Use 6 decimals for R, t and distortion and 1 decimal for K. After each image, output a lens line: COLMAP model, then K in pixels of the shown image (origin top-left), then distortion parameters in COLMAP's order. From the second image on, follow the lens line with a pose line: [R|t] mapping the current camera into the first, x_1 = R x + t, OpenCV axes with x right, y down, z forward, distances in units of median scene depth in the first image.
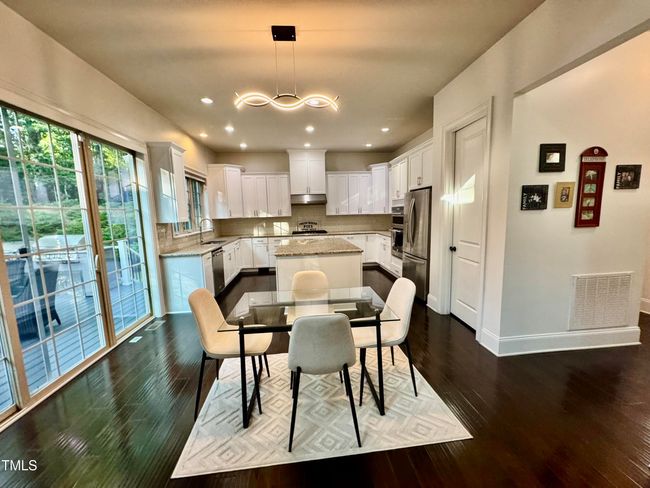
lens RADIAL K [[262.5, 0, 325.0], [0, 262.5, 244.0], [0, 0, 1]] dist [-0.001735, -0.000164]
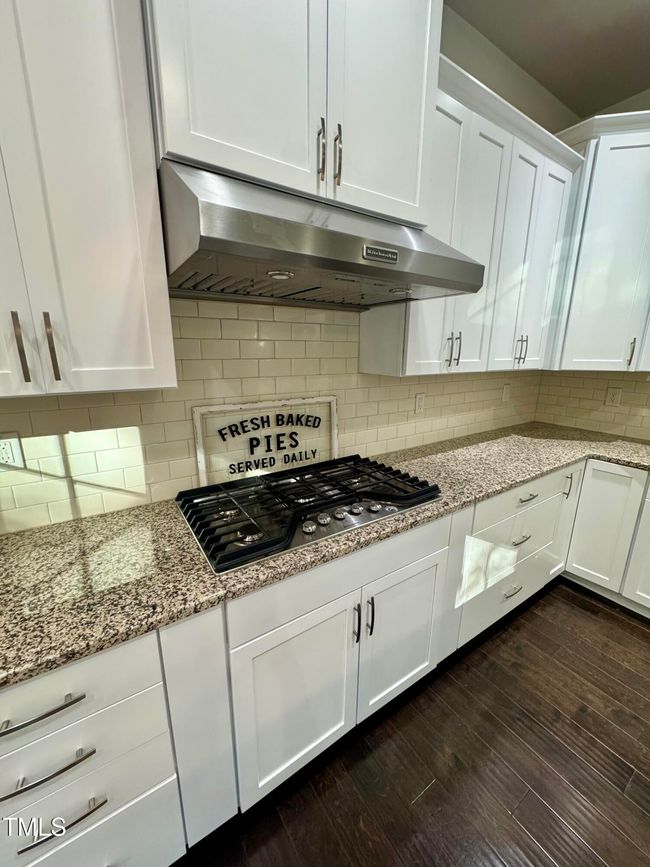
lens RADIAL K [[350.1, 0, 325.0], [0, 350.1, 433.5], [0, 0, 1]] dist [-0.001735, -0.000164]
pose [[0.885523, -0.076081, 0.458323, -0.283378], [0.025371, 0.992947, 0.115809, -0.203506], [-0.463902, -0.090923, 0.881208, 1.681656]]
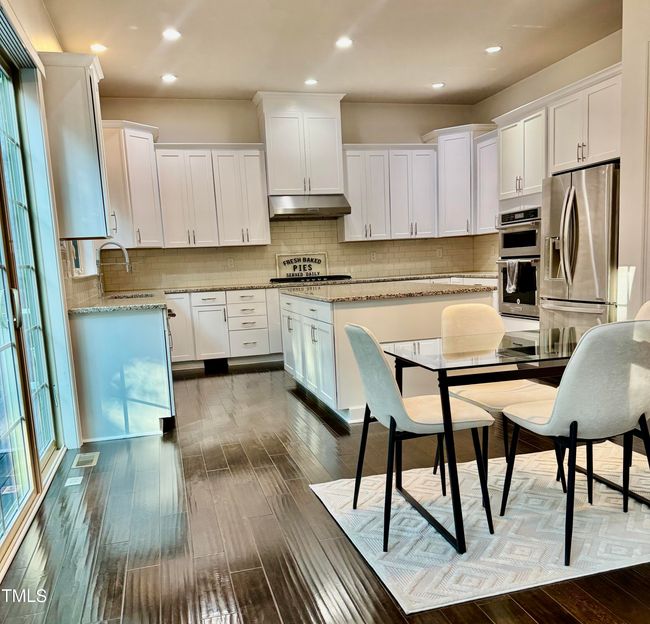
lens RADIAL K [[613.6, 0, 327.2], [0, 613.6, 352.0], [0, 0, 1]] dist [0.141100, -0.271462]
pose [[0.985880, -0.044602, 0.161403, -0.424296], [0.042072, 0.998933, 0.019058, 0.128476], [-0.162081, -0.011998, 0.986705, -0.138952]]
